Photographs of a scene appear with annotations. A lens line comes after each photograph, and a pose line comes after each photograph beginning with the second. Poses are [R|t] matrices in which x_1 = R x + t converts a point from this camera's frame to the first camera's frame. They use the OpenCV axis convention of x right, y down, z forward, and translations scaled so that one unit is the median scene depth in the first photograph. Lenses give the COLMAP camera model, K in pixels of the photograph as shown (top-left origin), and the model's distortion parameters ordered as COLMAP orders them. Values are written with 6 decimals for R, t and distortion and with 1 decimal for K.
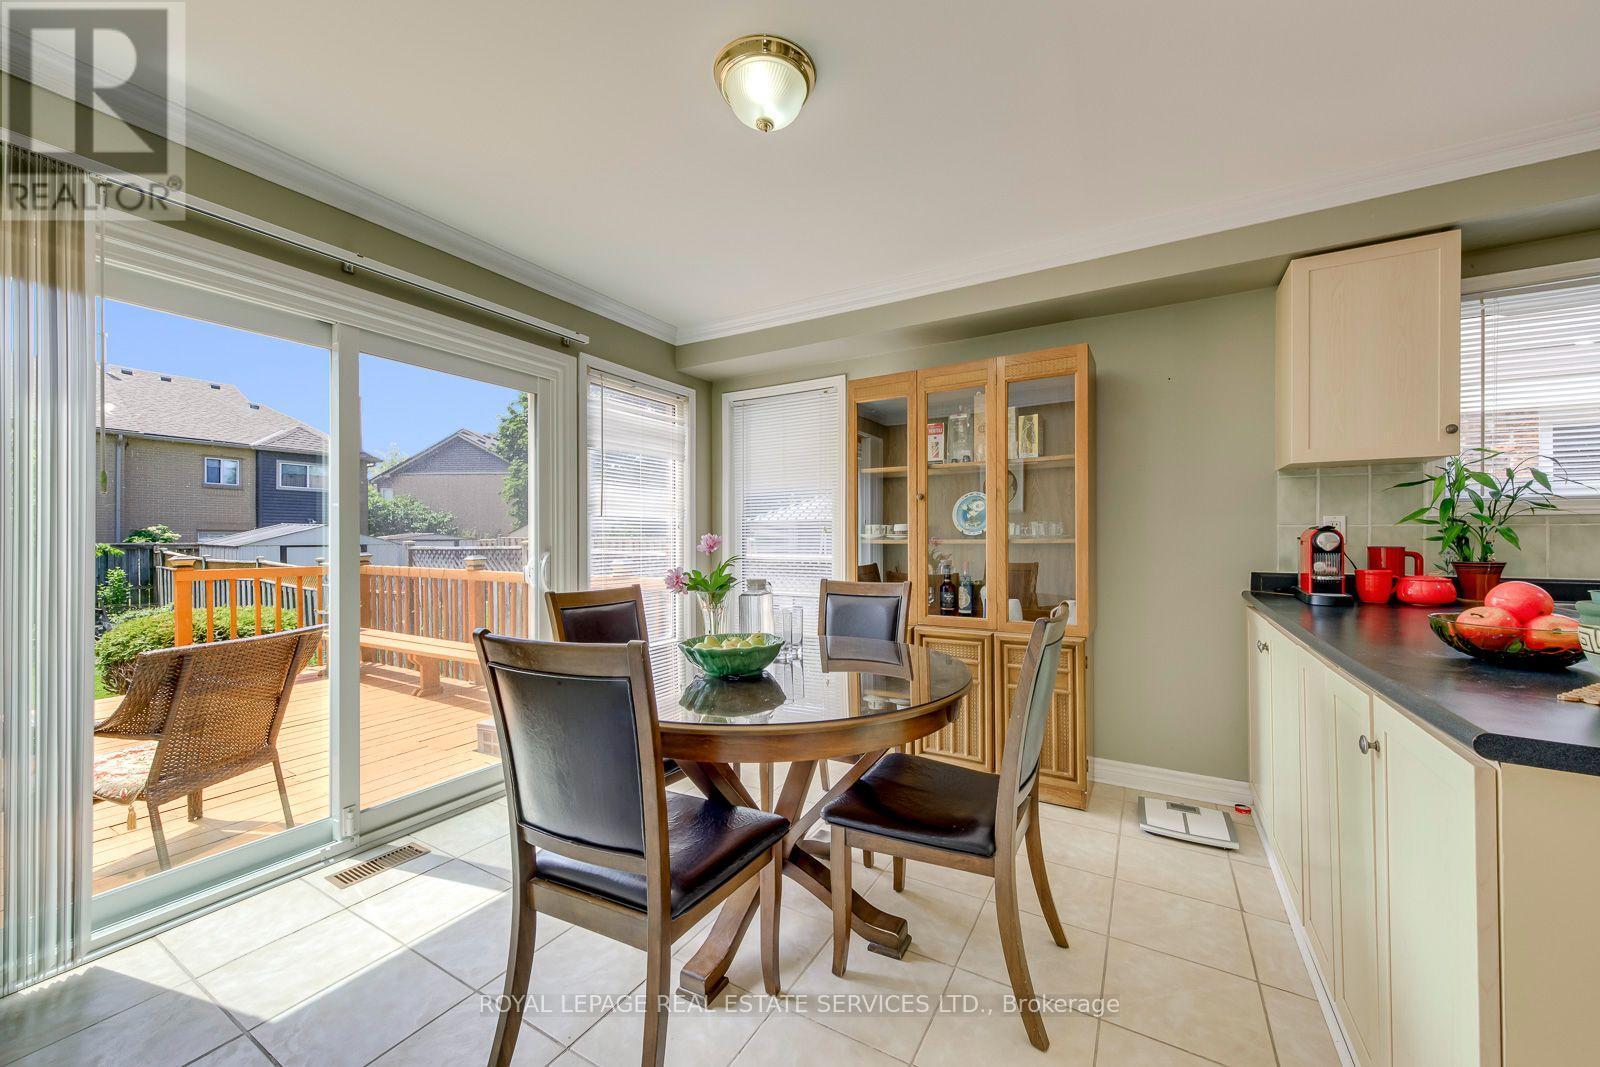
lens RADIAL K [[593.3, 0, 802.3], [0, 593.3, 538.4], [0, 0, 1]] dist [0.001142, 0.000163]
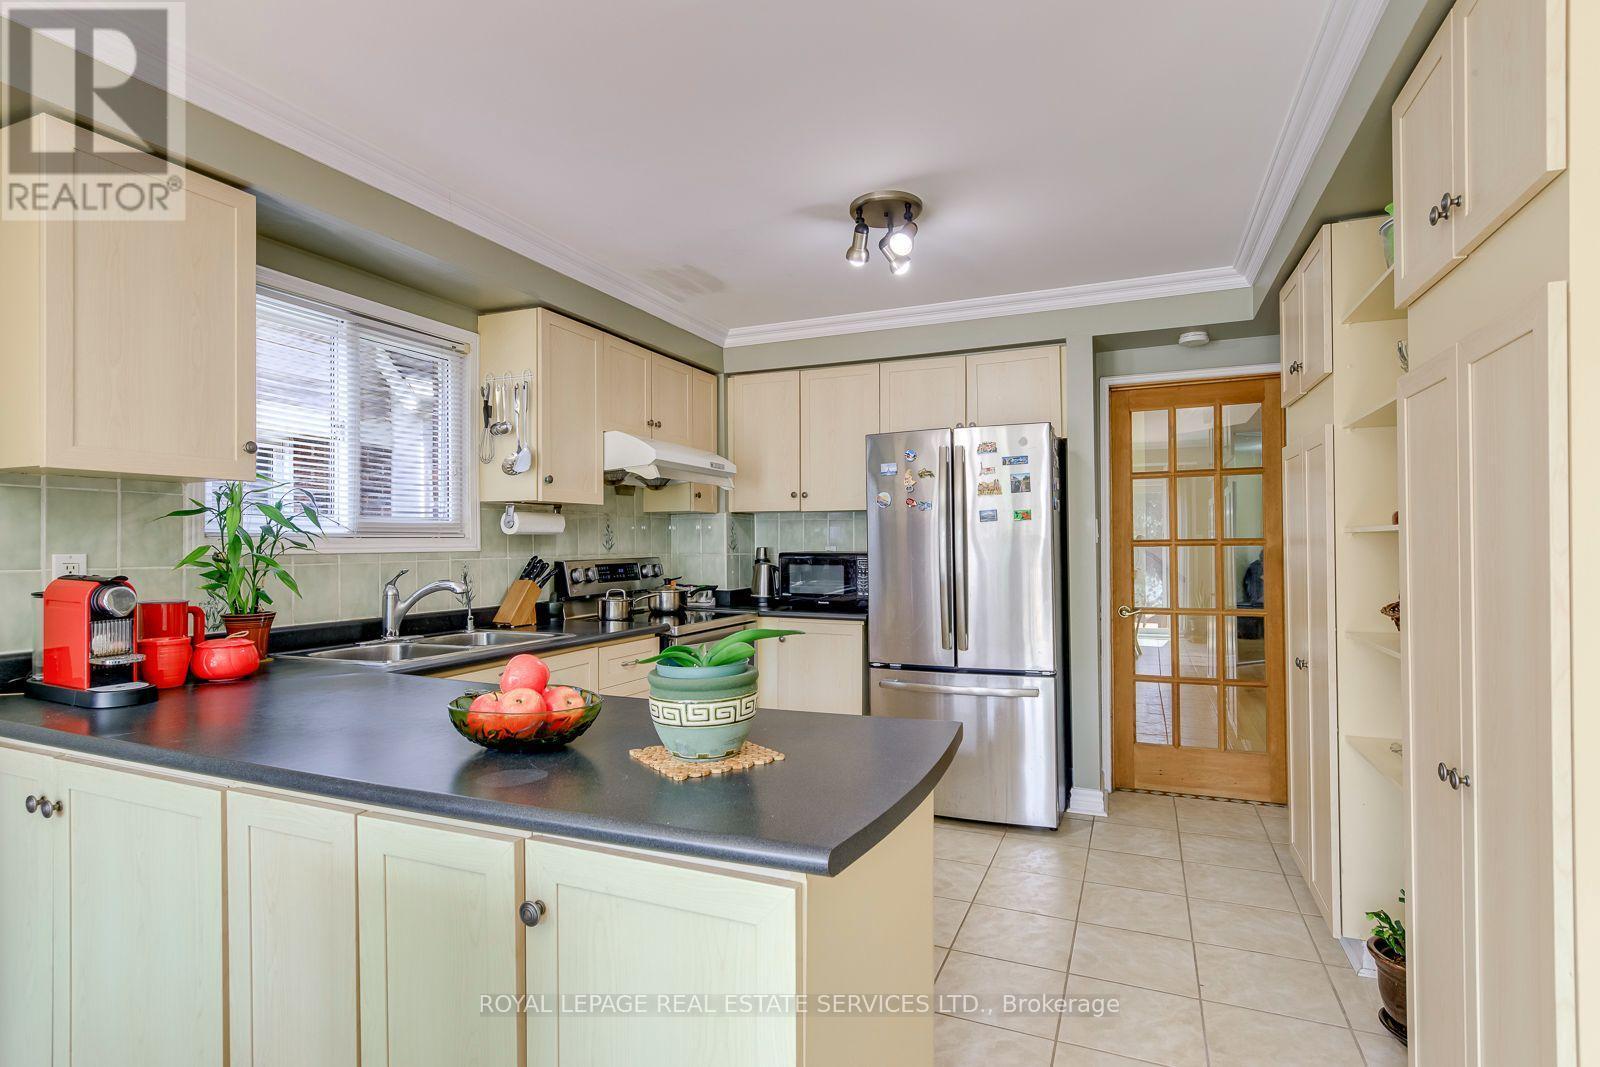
lens RADIAL K [[794.0, 0, 802.0], [0, 794.0, 536.6], [0, 0, 1]] dist [-0.000616, 0.000161]
pose [[-0.128151, 0.010858, 0.991695, -0.028125], [0.005077, 0.999934, -0.010292, -0.049133], [-0.991742, 0.003716, -0.128198, 0.387591]]
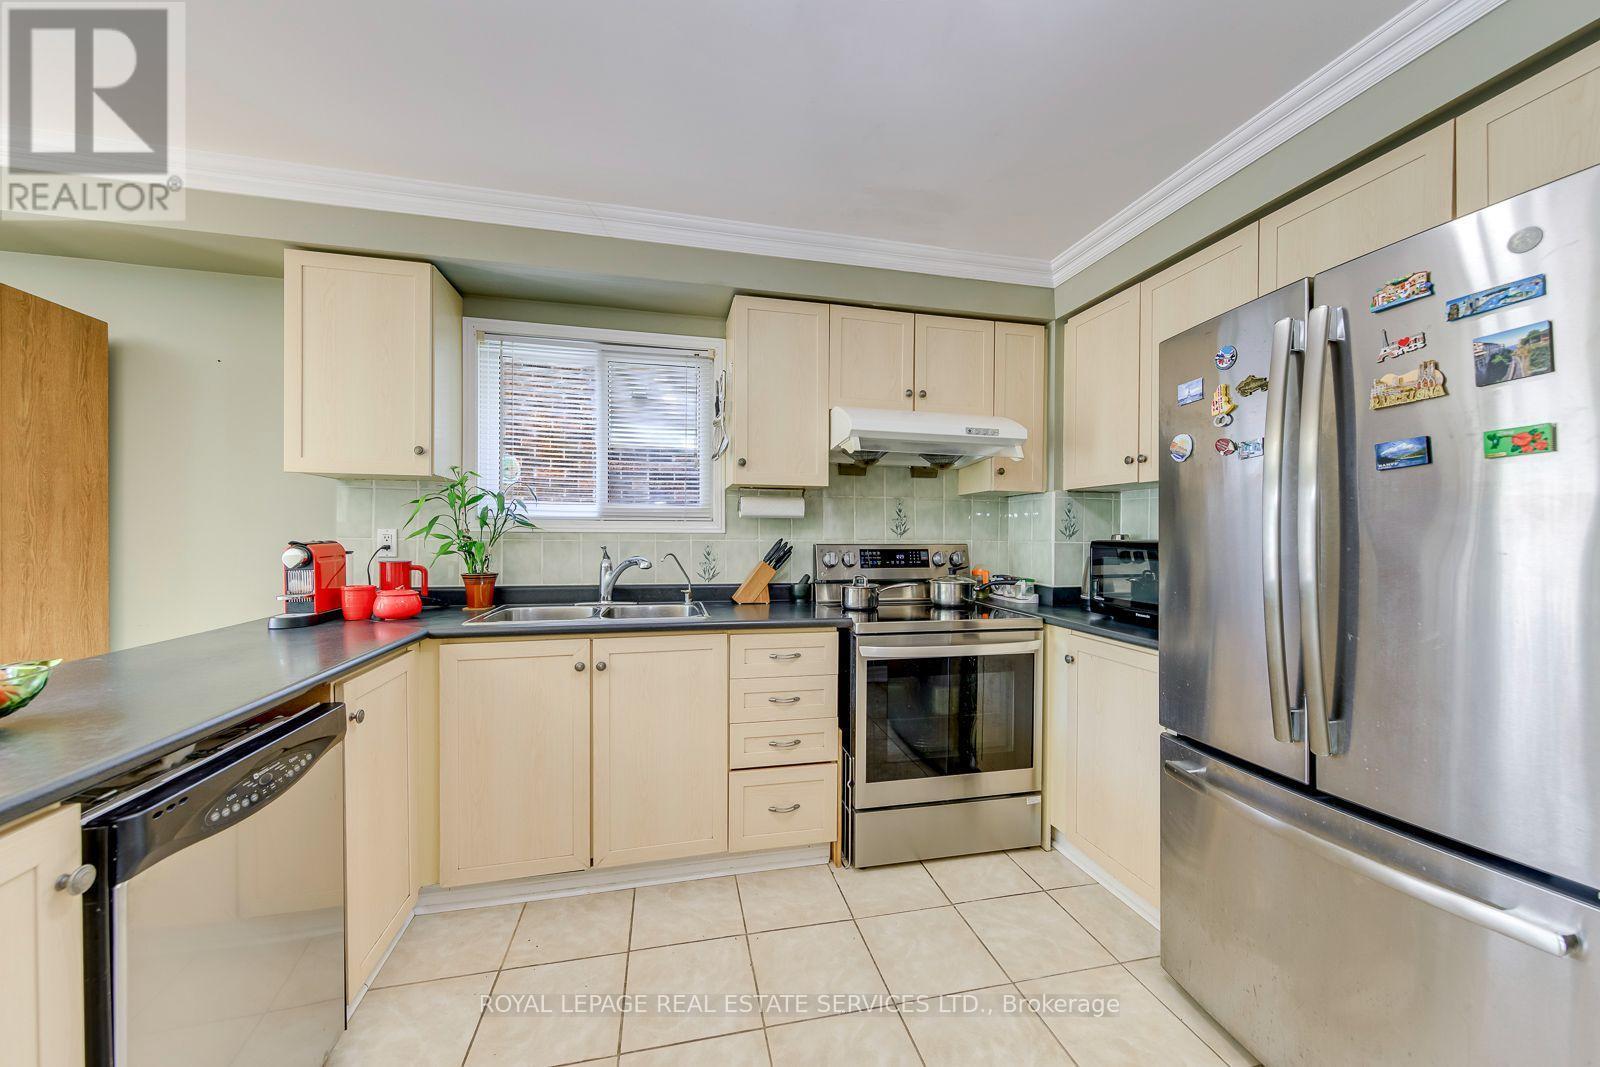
lens RADIAL K [[573.9, 0, 802.5], [0, 573.9, 539.2], [0, 0, 1]] dist [0.000530, 0.000022]
pose [[0.727946, 0.001419, 0.685633, 0.824891], [-0.007428, 0.999955, 0.005816, -0.034968], [-0.685594, -0.009327, 0.727924, -0.199921]]
